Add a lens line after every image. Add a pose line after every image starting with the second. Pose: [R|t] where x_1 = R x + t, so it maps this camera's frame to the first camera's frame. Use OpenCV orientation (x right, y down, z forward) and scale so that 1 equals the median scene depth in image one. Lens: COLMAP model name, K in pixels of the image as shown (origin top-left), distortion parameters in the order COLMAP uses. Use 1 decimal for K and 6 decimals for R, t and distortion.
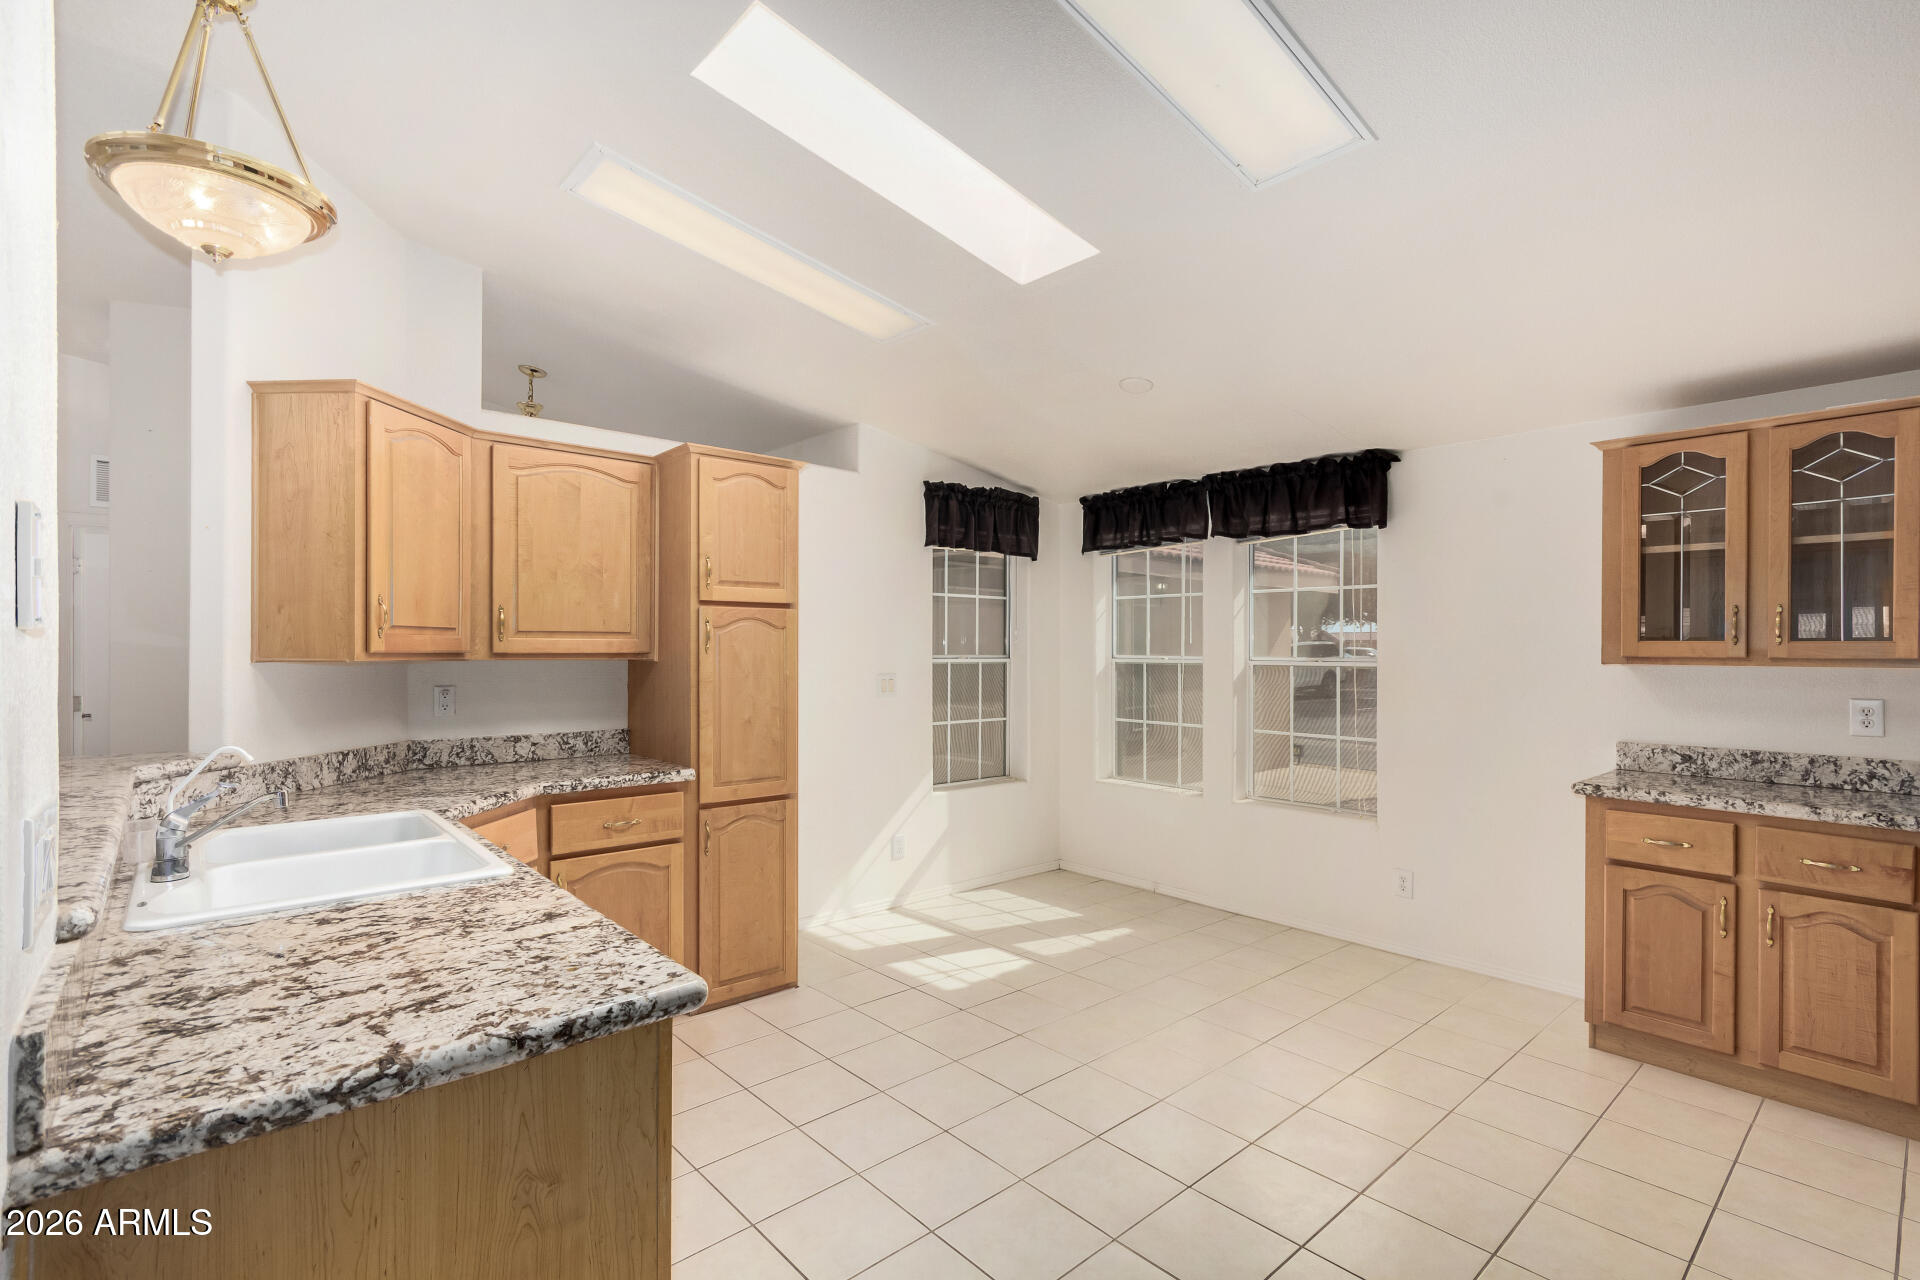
lens RADIAL K [[887.6, 0, 962.5], [0, 887.6, 647.2], [0, 0, 1]] dist [-0.001156, -0.000053]
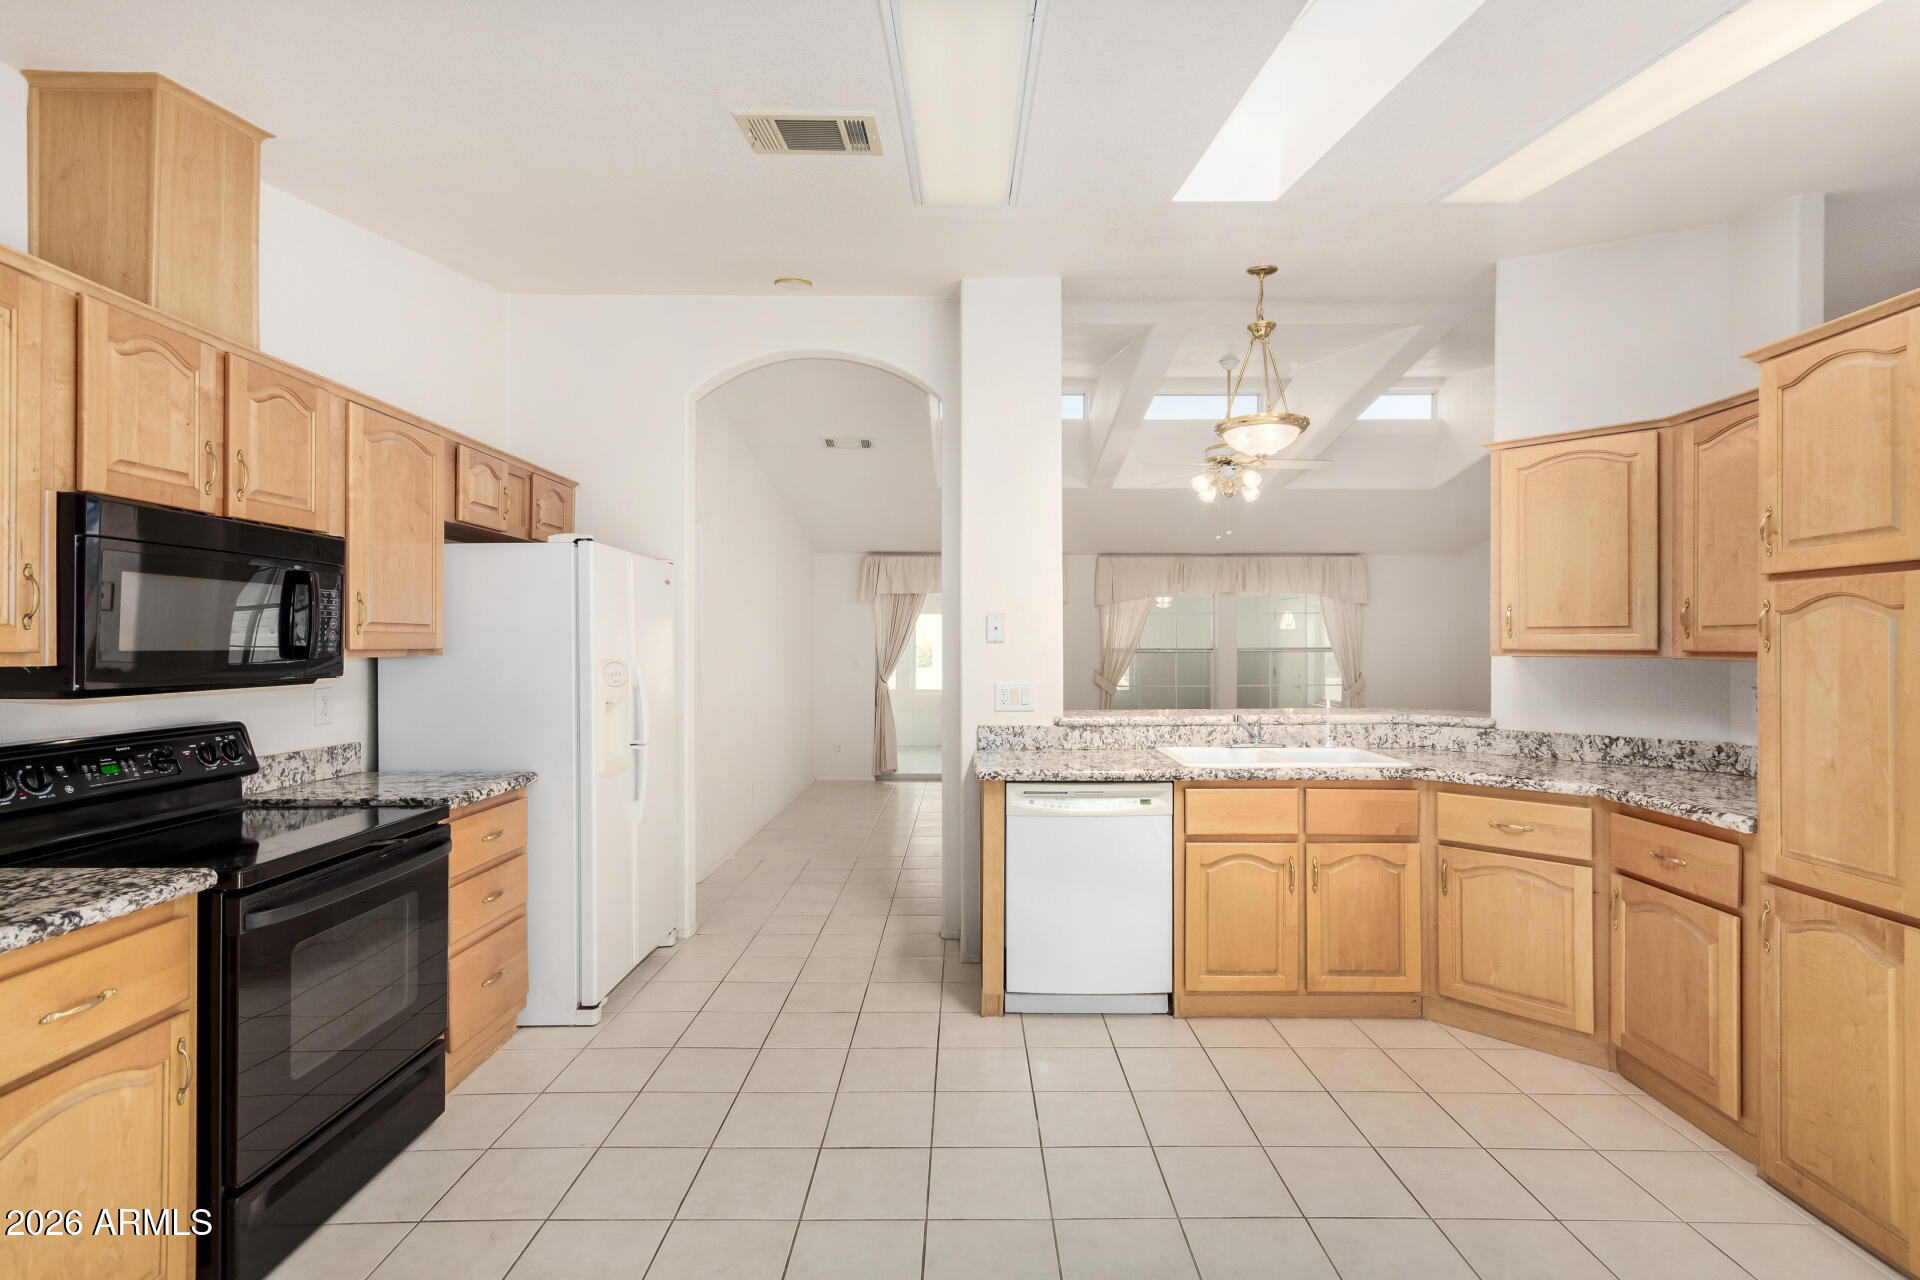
lens RADIAL K [[887.6, 0, 963.6], [0, 887.6, 642.2], [0, 0, 1]] dist [-0.001156, -0.000053]
pose [[-0.664253, -0.007541, -0.747469, 0.629885], [-0.003114, 0.999968, -0.007322, 0.006320], [0.747501, -0.002536, -0.664256, 1.002385]]
